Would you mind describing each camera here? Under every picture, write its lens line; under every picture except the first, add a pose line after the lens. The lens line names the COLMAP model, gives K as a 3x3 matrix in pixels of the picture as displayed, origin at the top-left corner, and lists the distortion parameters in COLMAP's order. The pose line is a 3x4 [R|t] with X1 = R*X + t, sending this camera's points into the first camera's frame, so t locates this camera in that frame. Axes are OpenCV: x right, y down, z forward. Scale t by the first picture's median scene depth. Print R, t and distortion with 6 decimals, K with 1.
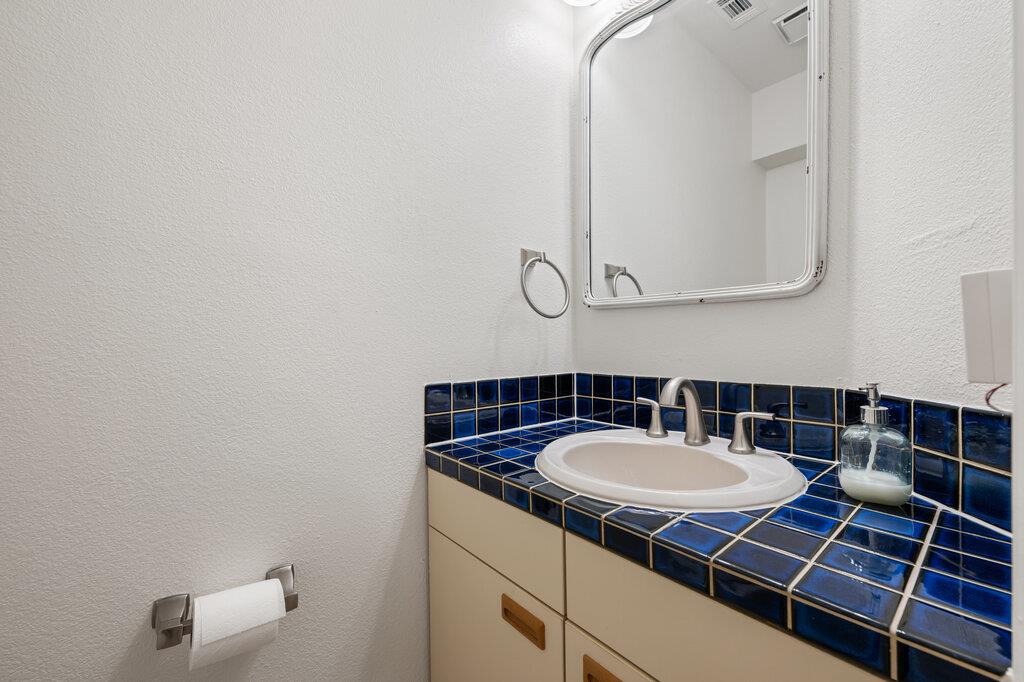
lens RADIAL K [[403.5, 0, 510.9], [0, 403.5, 346.7], [0, 0, 1]] dist [-0.001590, 0.000067]
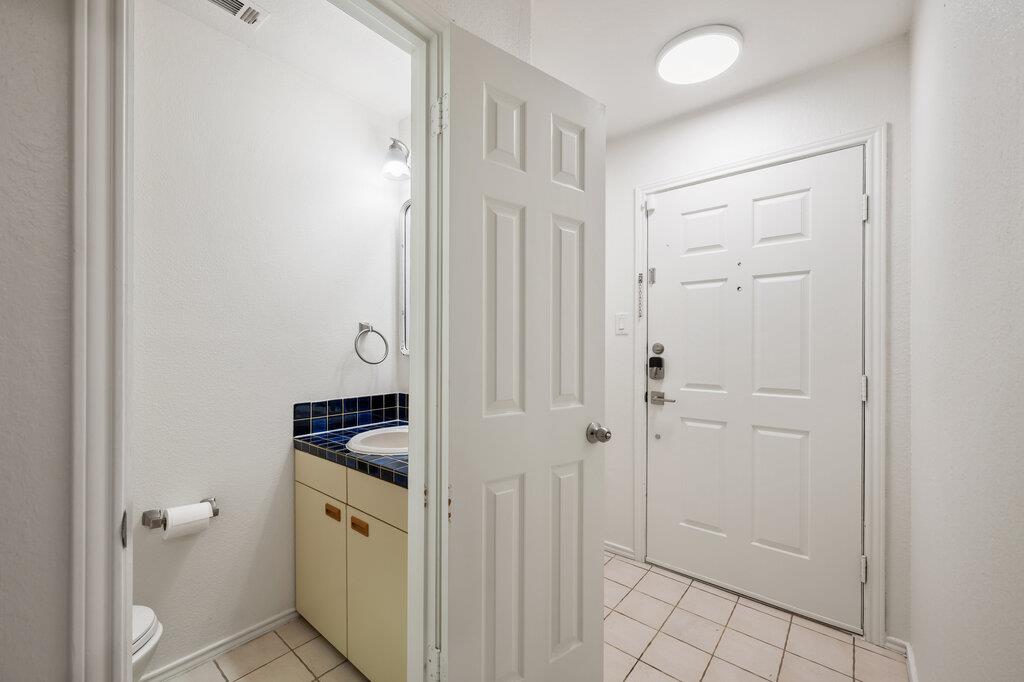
lens RADIAL K [[403.5, 0, 510.4], [0, 403.5, 346.1], [0, 0, 1]] dist [-0.001590, 0.000067]
pose [[0.983804, 0.006100, 0.179142, 0.418859], [-0.003870, 0.999911, -0.012798, -0.146561], [-0.179204, 0.011897, 0.983740, -0.972285]]
